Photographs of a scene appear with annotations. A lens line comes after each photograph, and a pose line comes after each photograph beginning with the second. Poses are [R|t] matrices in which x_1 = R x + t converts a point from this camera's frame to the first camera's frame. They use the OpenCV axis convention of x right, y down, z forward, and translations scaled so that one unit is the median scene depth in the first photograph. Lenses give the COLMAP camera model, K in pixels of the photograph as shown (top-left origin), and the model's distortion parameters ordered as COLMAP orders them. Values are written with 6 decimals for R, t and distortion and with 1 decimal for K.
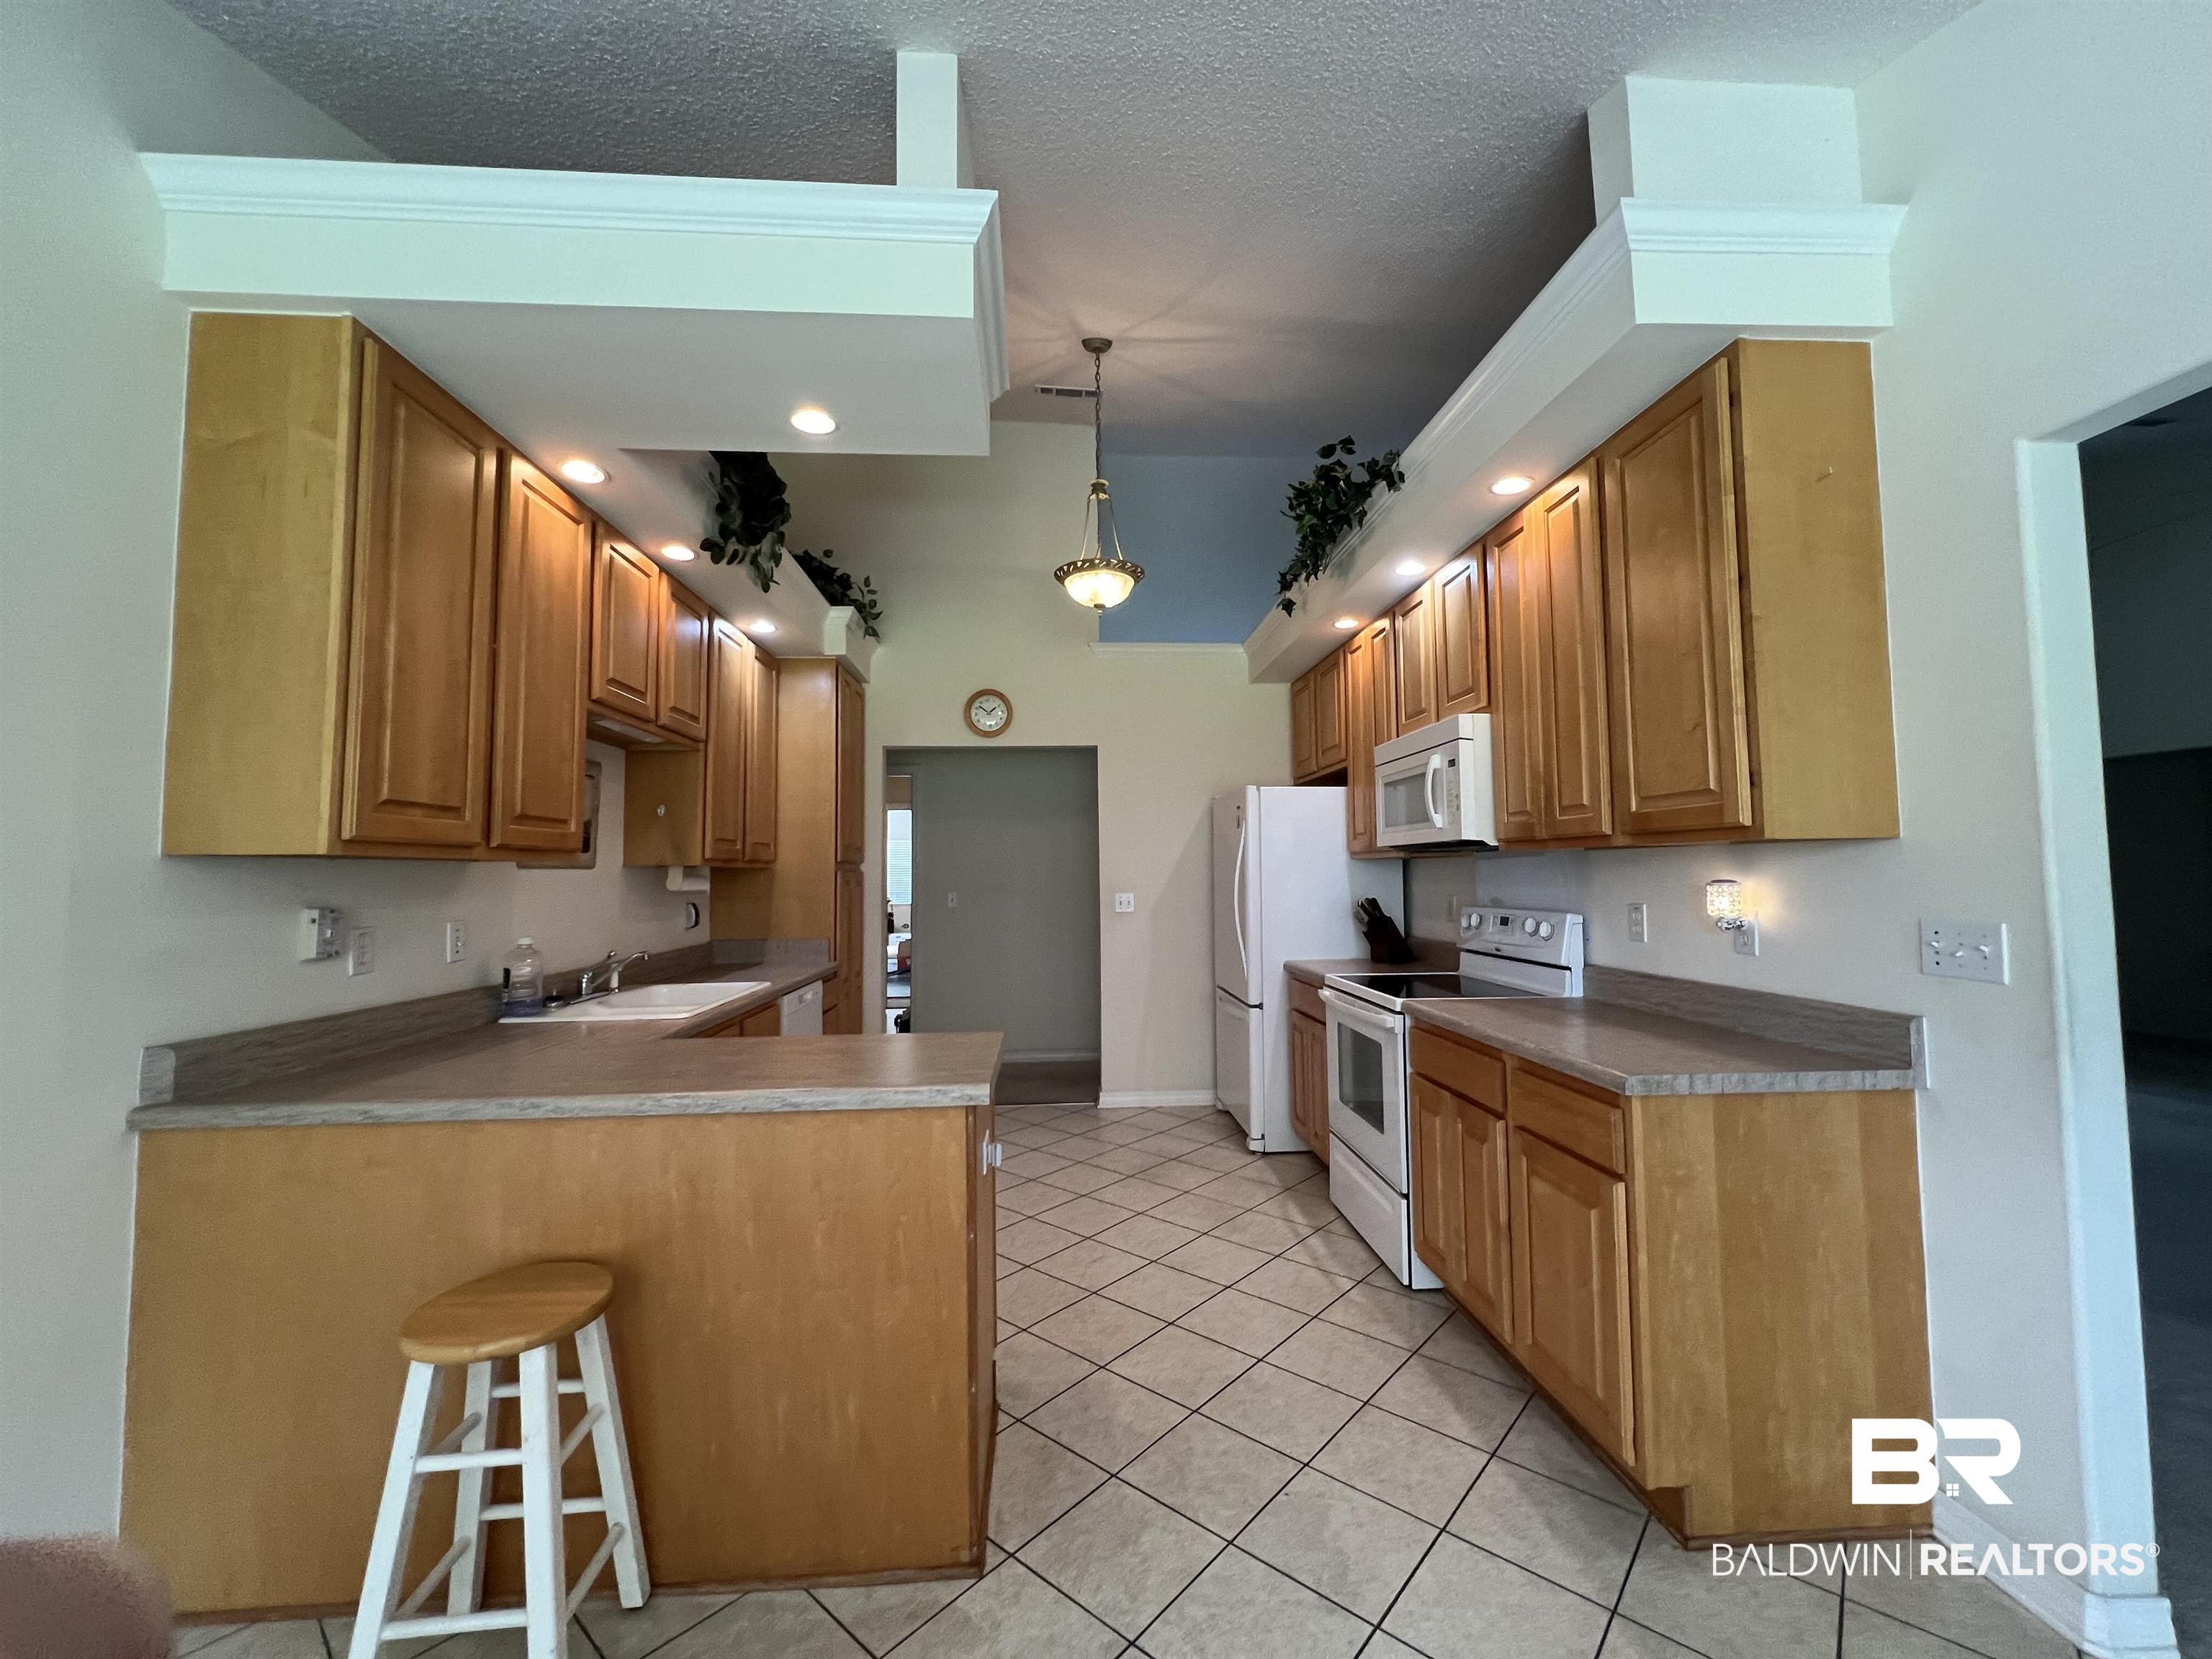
lens RADIAL K [[887.6, 0, 1103.6], [0, 887.6, 823.4], [0, 0, 1]] dist [-0.001600, 0.000878]
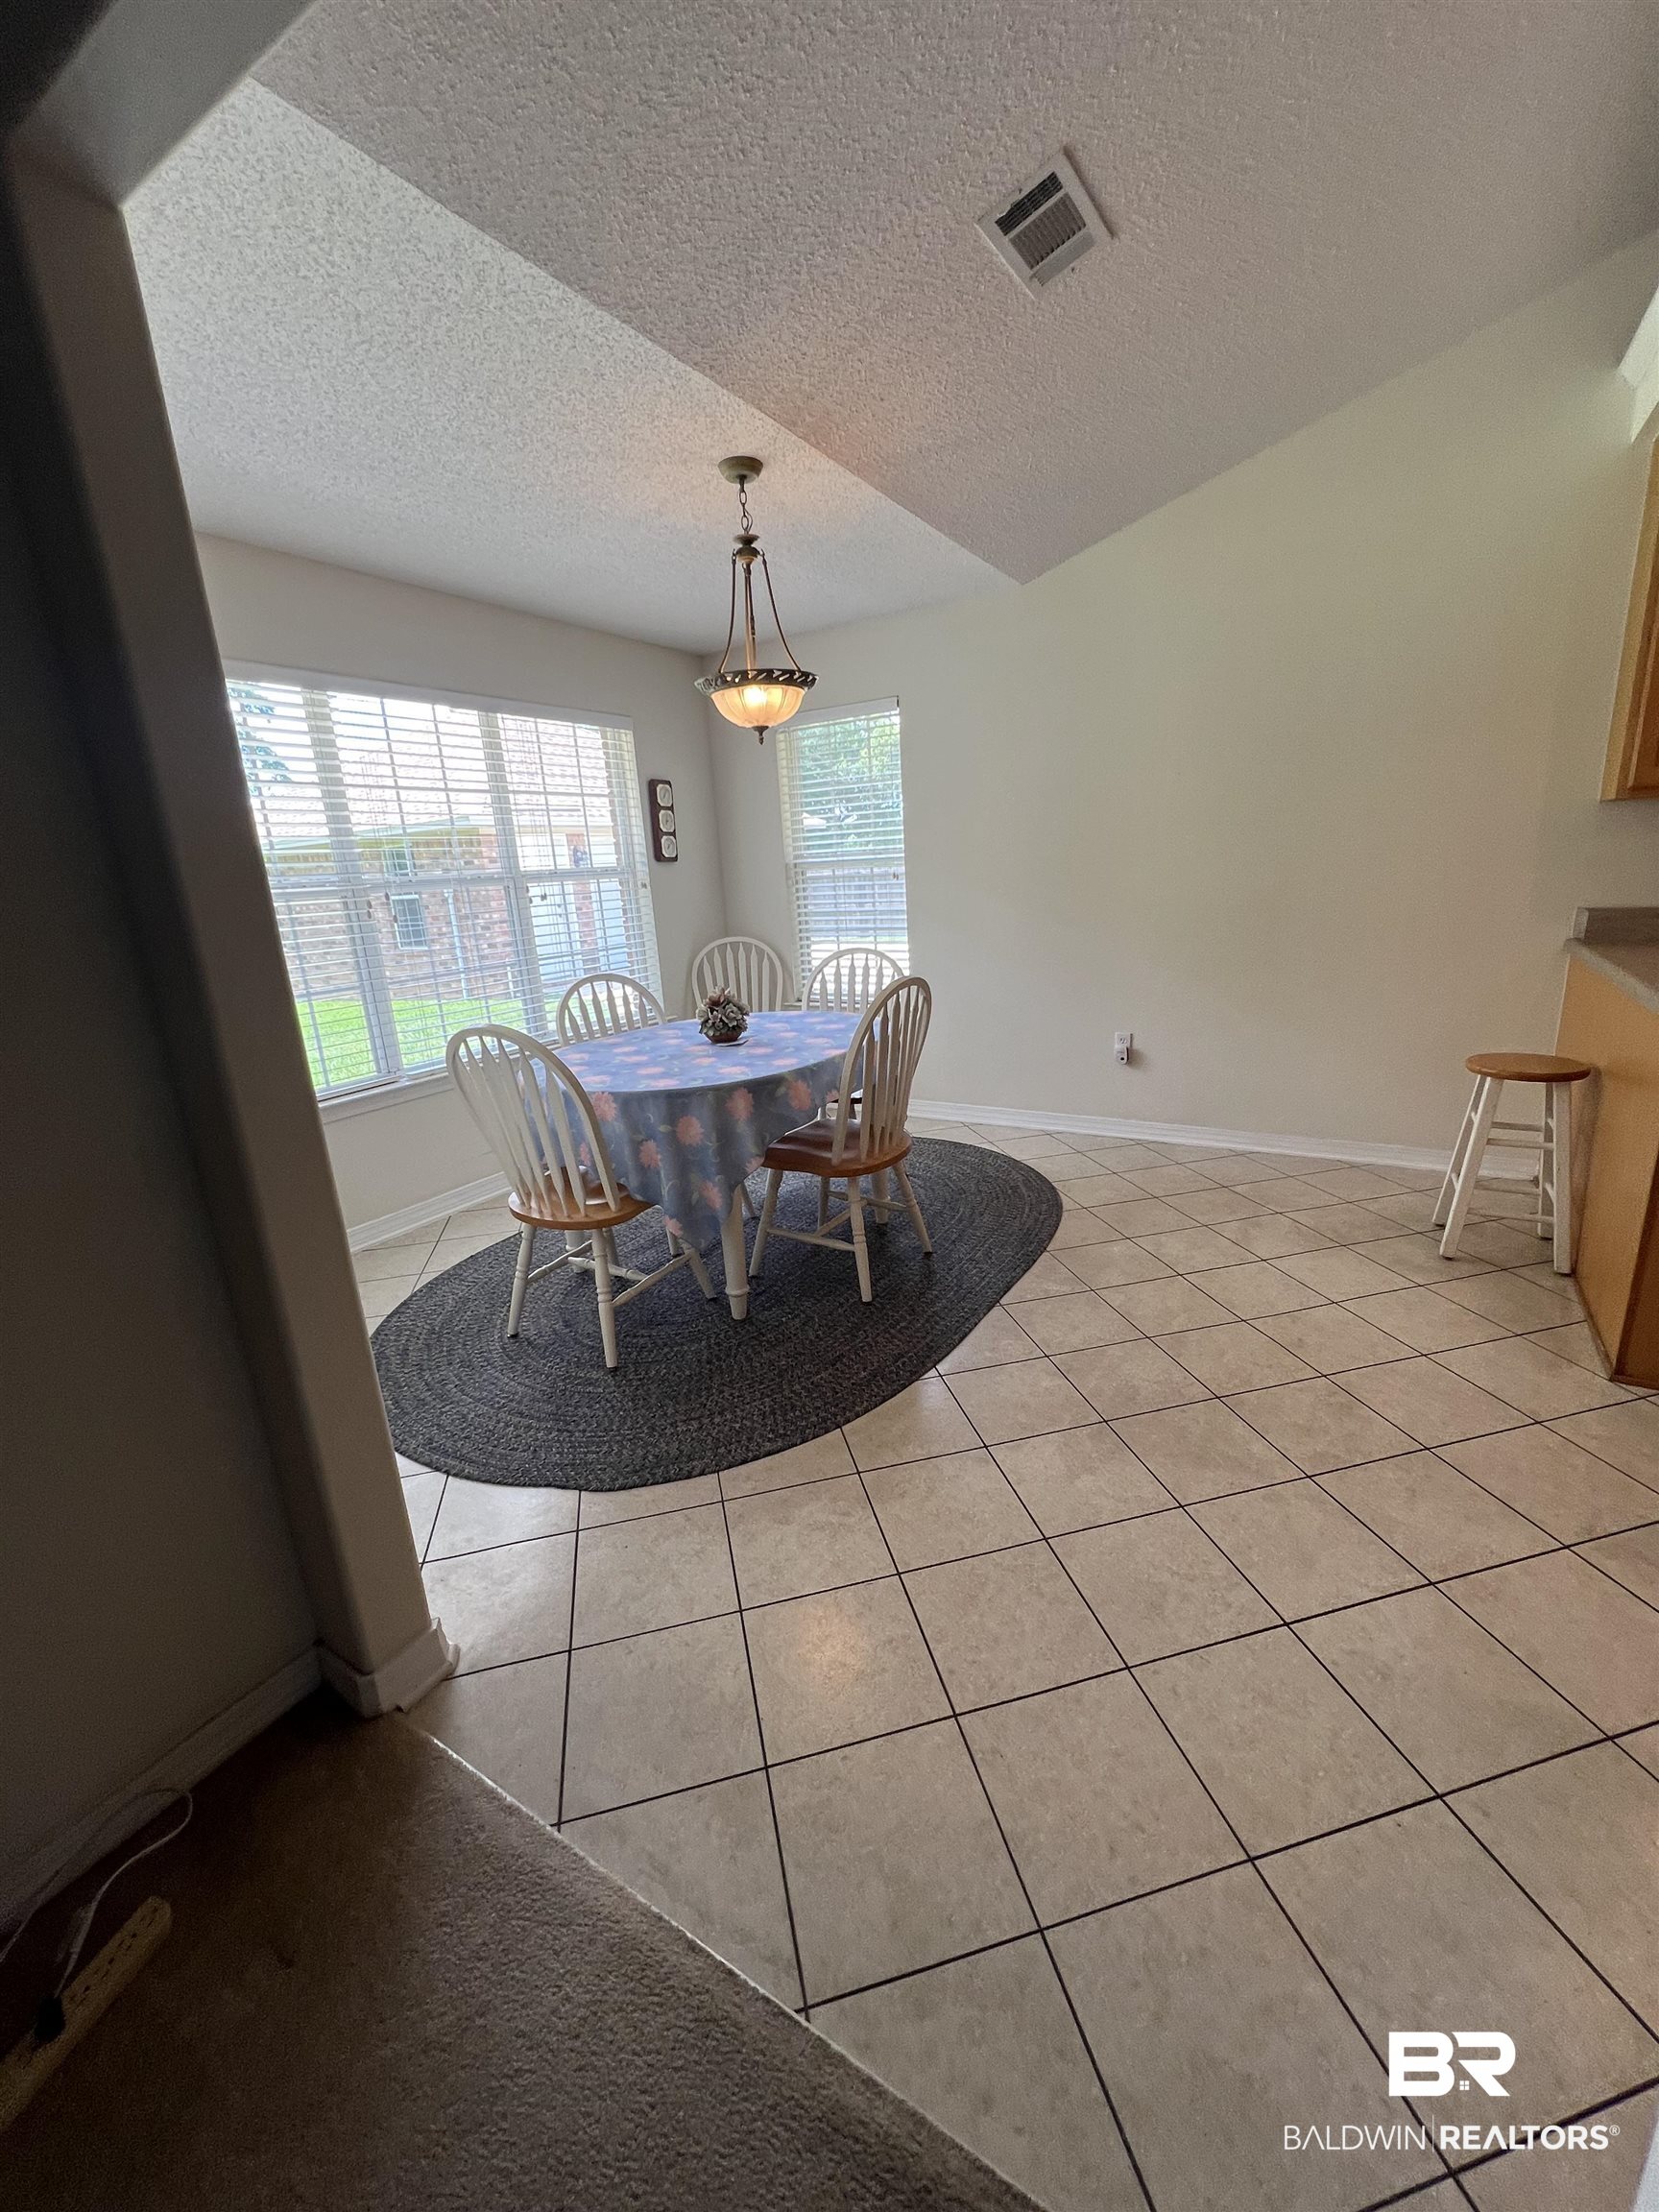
lens RADIAL K [[887.6, 0, 837.4], [0, 887.6, 1105.1], [0, 0, 1]] dist [-0.001600, 0.000878]
pose [[-0.571804, 0.253879, -0.780119, 1.009795], [0.111442, 0.966135, 0.232732, 0.029358], [0.812786, 0.046139, -0.580733, 0.589425]]
